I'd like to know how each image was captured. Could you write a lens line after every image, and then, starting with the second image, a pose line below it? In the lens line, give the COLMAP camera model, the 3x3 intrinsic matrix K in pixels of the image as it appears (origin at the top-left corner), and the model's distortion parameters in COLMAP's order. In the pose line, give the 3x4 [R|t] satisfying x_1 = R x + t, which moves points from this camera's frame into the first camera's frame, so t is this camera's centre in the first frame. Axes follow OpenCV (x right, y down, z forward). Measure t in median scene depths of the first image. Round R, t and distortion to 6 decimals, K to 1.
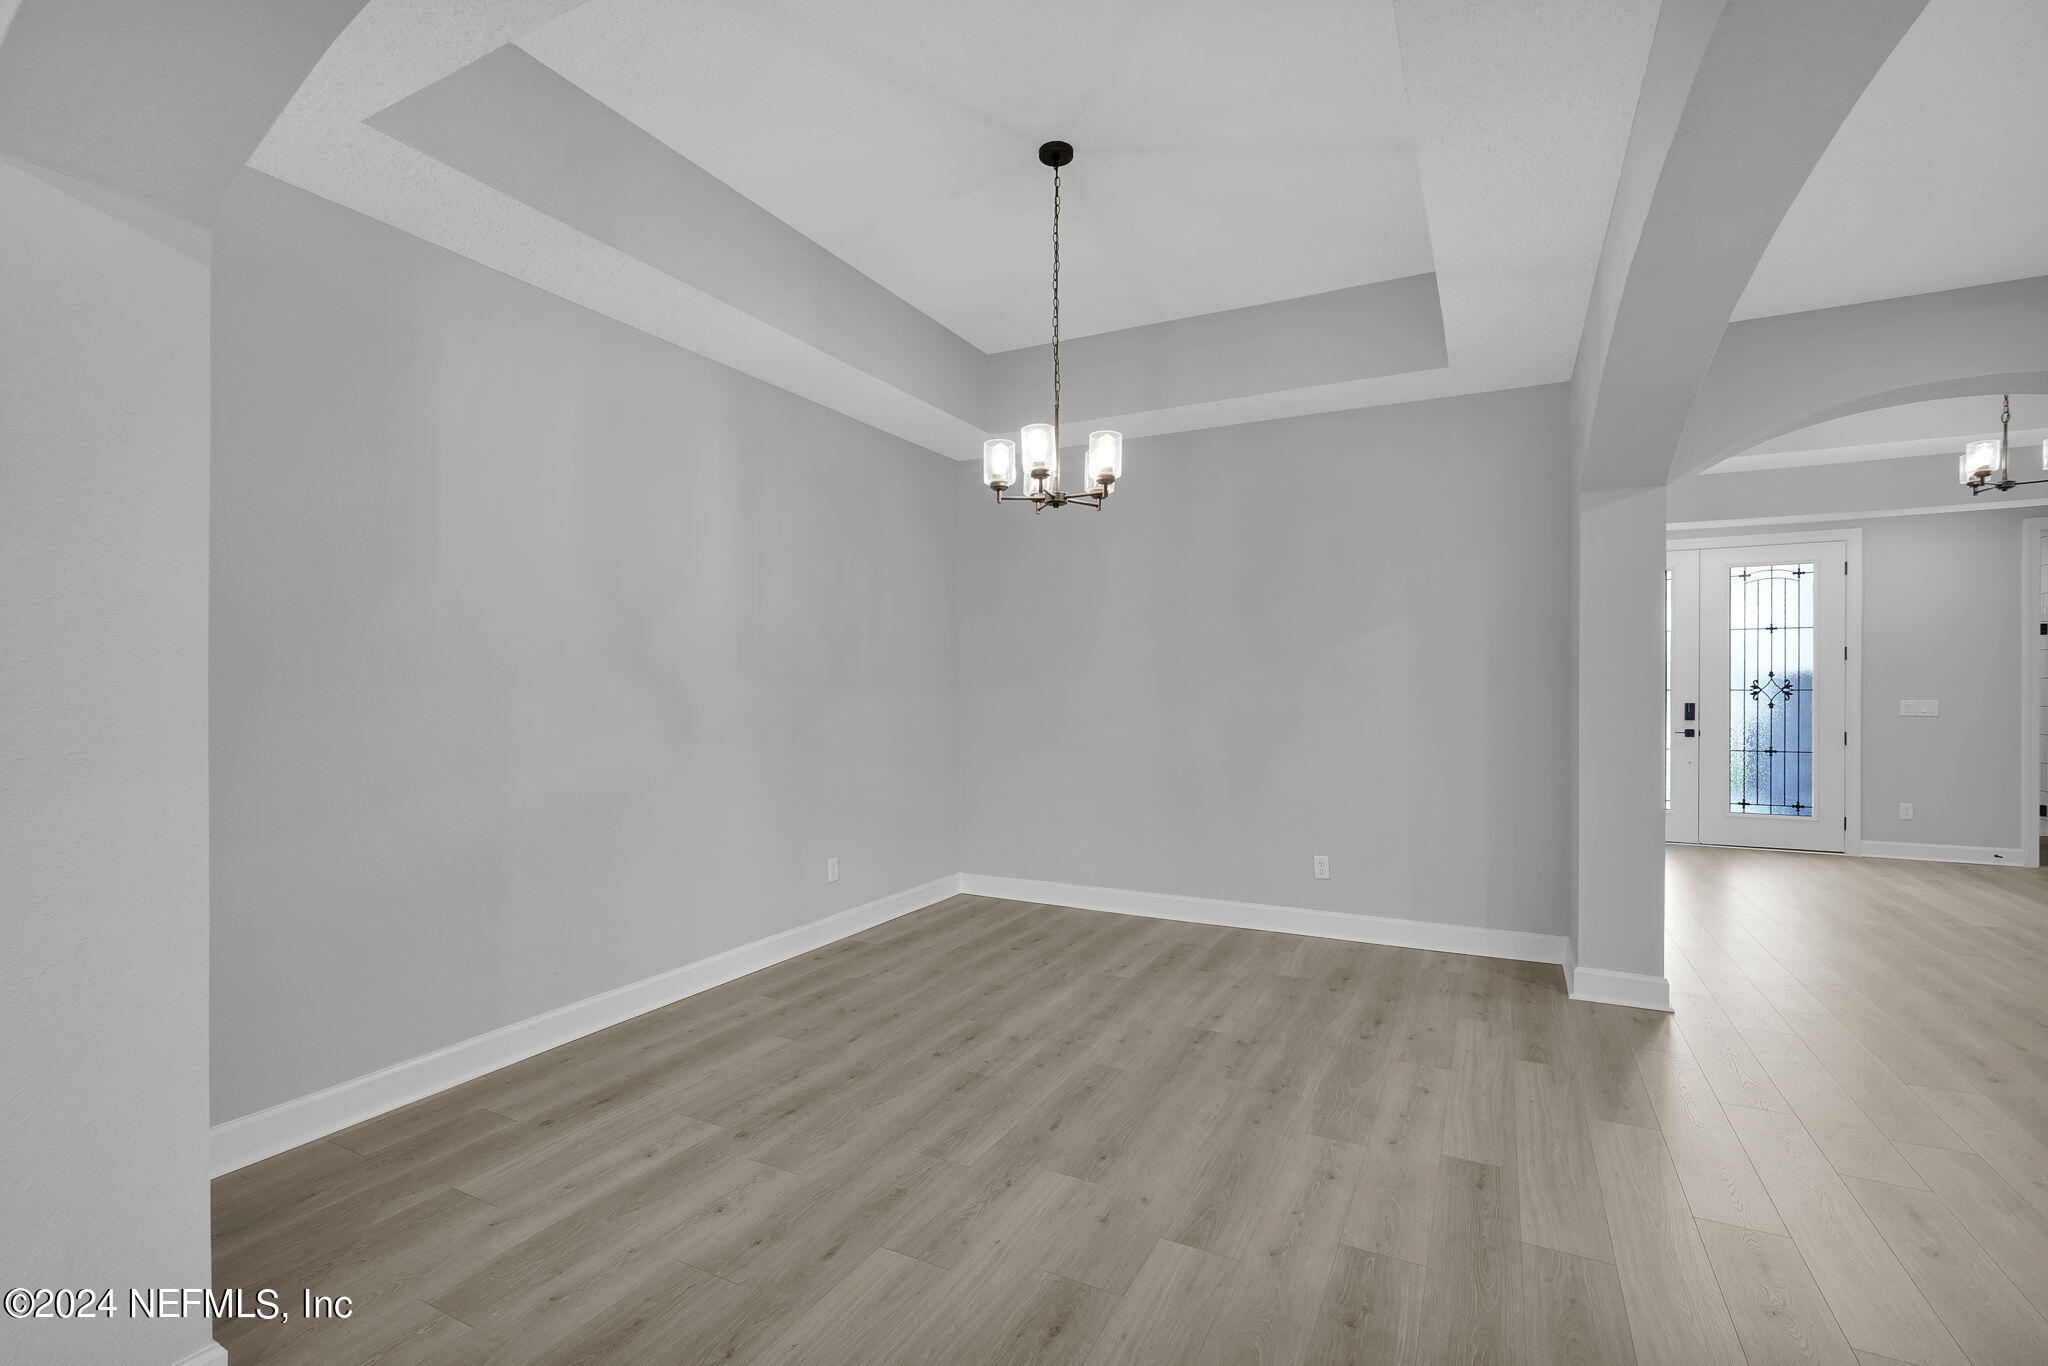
lens RADIAL K [[921.2, 0, 1018.8], [0, 921.2, 685.0], [0, 0, 1]] dist [0.000224, 0.000259]
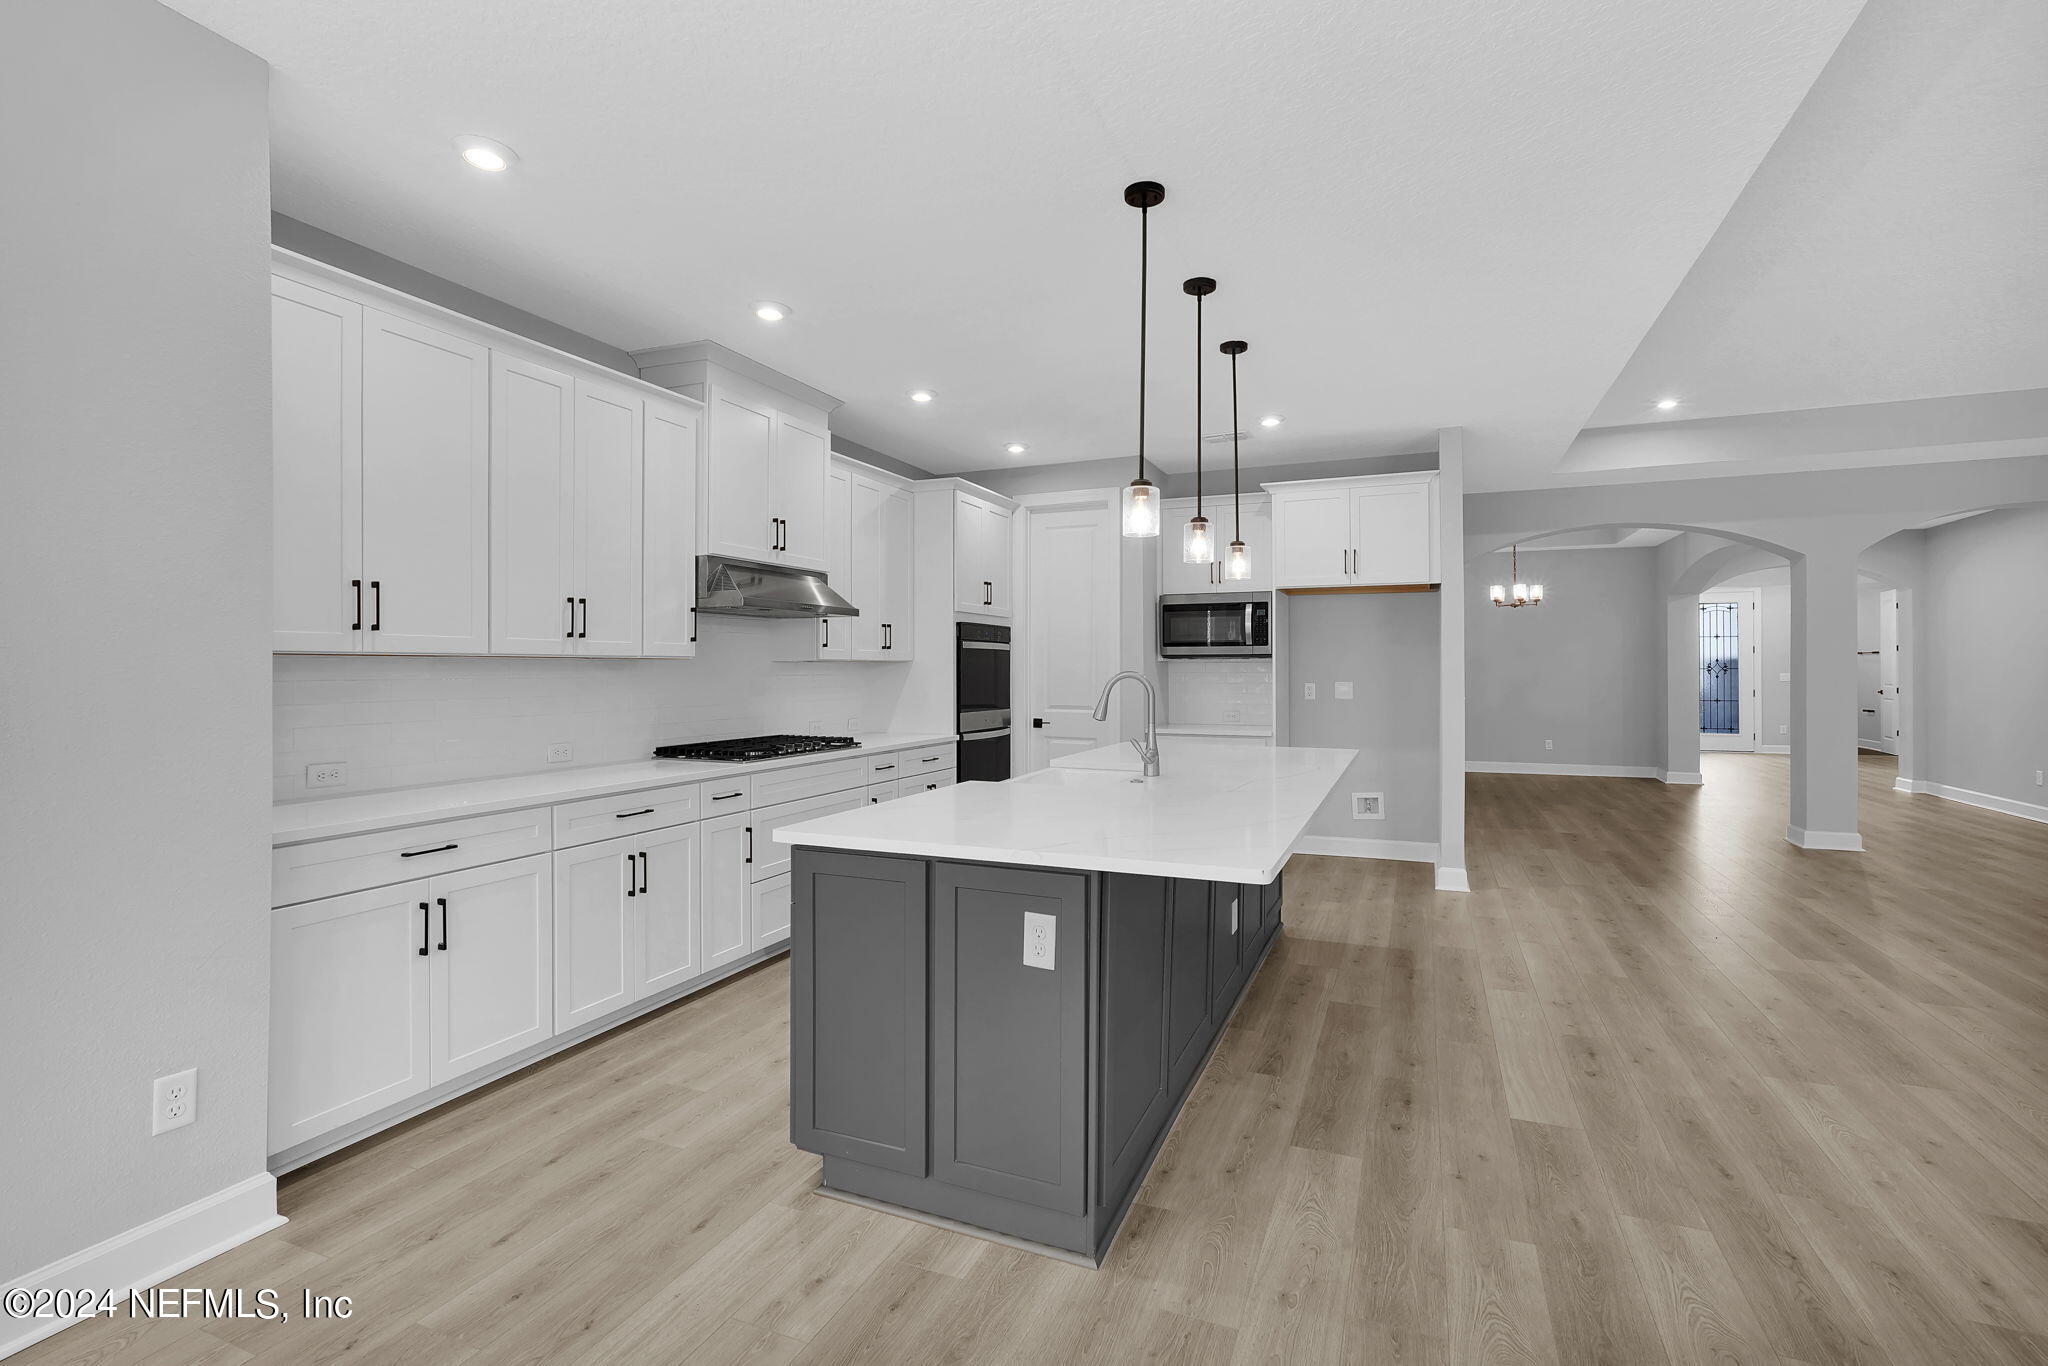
lens RADIAL K [[872.0, 0, 1014.9], [0, 872.0, 671.2], [0, 0, 1]] dist [-0.000374, -0.000037]
pose [[0.999007, -0.004124, 0.044365, -0.772844], [0.003535, 0.999905, 0.013336, -0.019406], [-0.044415, -0.013165, 0.998926, -0.797038]]
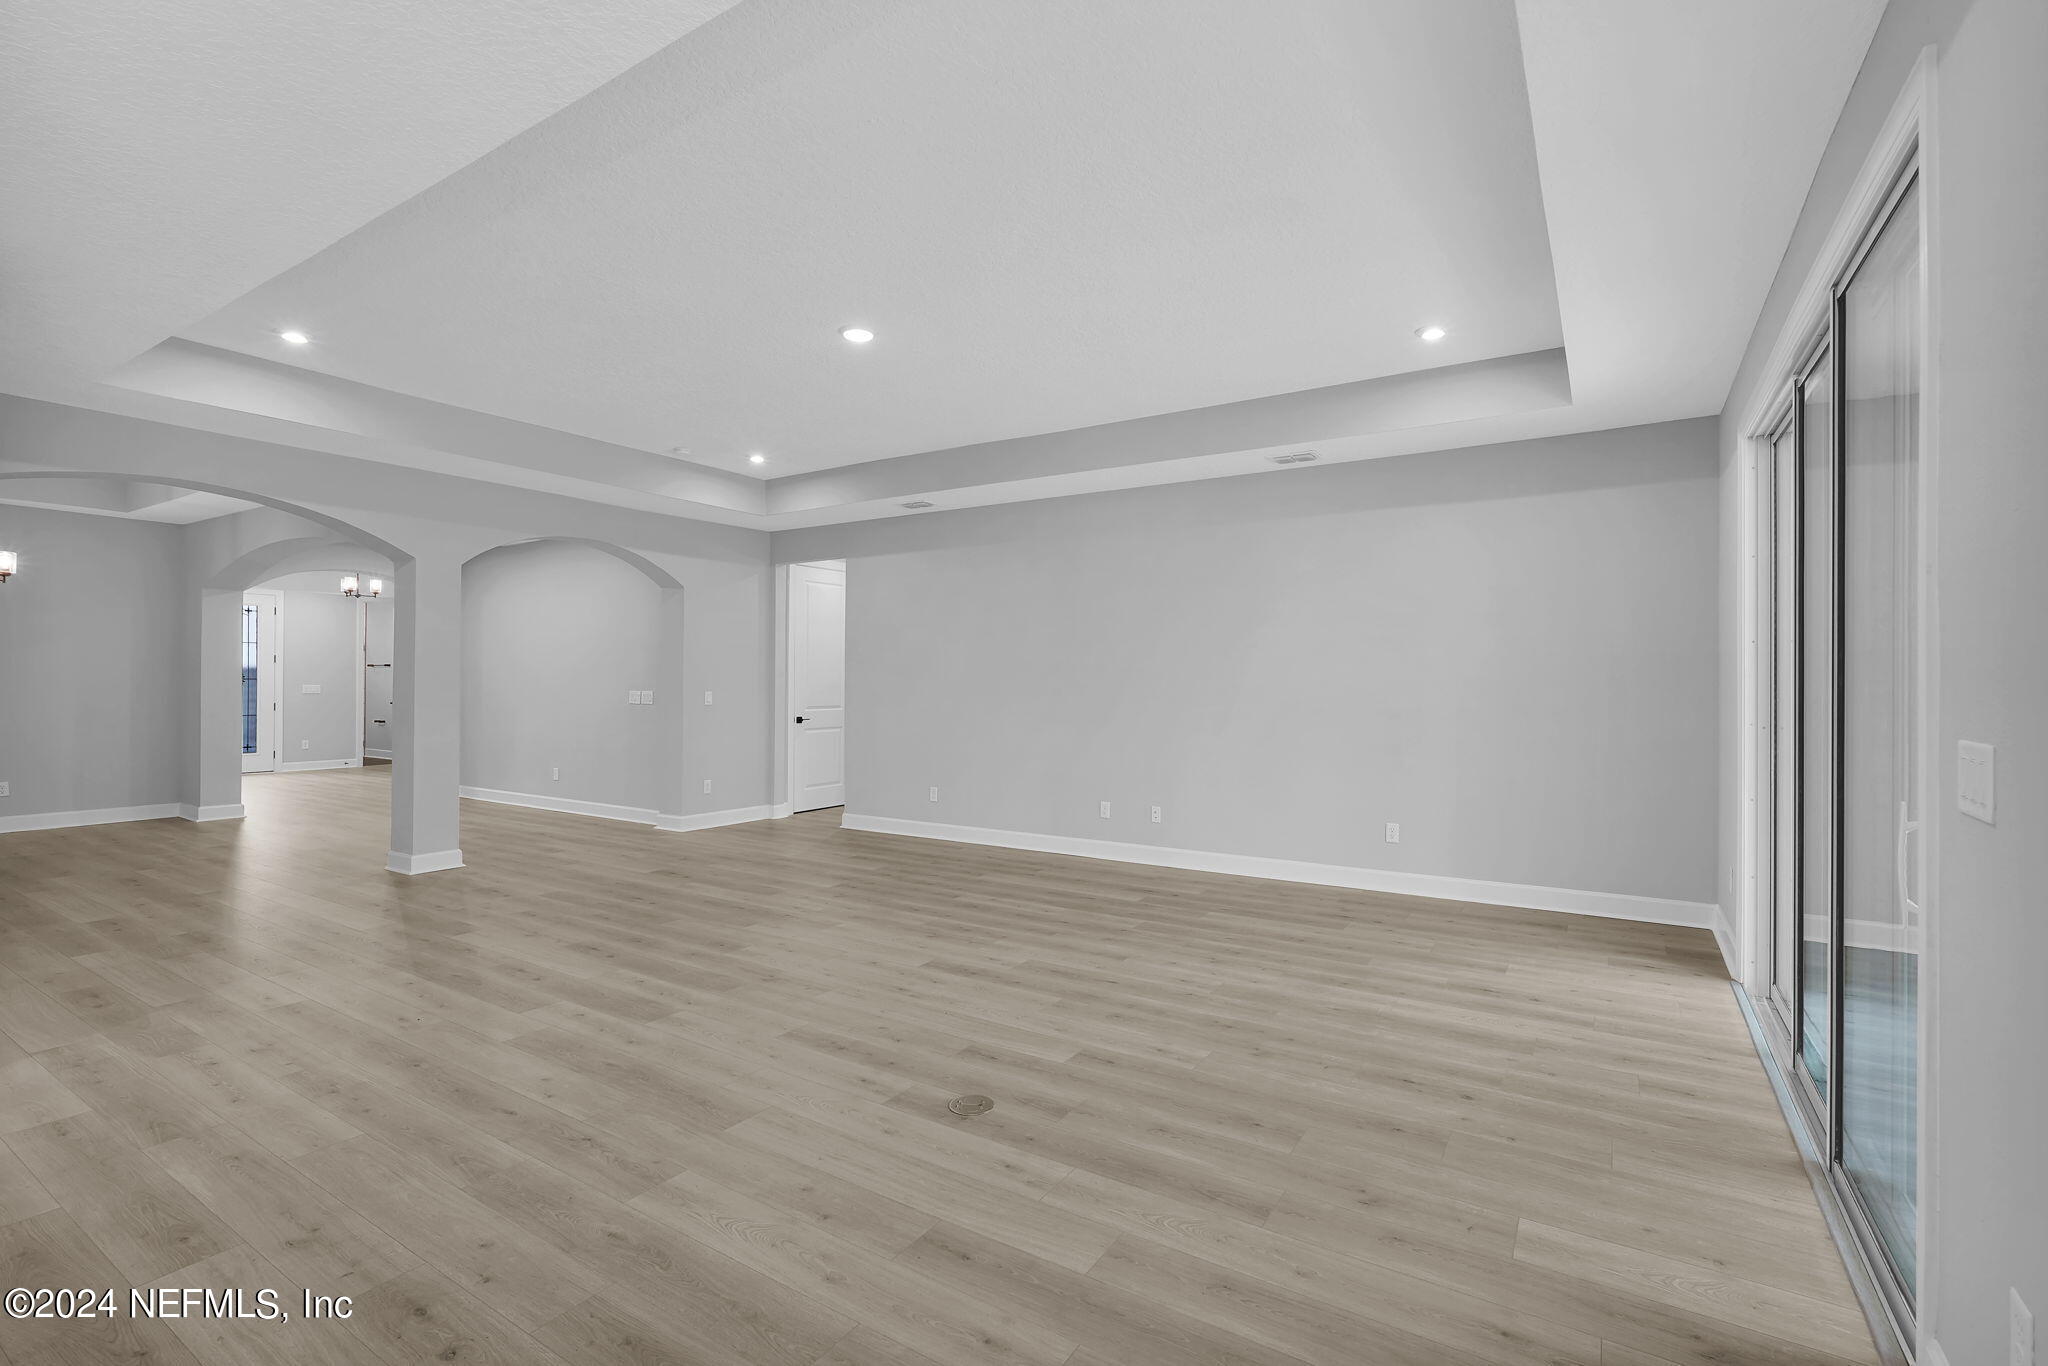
lens RADIAL K [[921.2, 0, 1018.8], [0, 921.2, 685.0], [0, 0, 1]] dist [0.000224, 0.000259]
pose [[0.107065, -0.004922, 0.994240, -0.736084], [-0.014979, 0.999866, 0.006563, -0.017758], [-0.994139, -0.015596, 0.106977, -0.631274]]
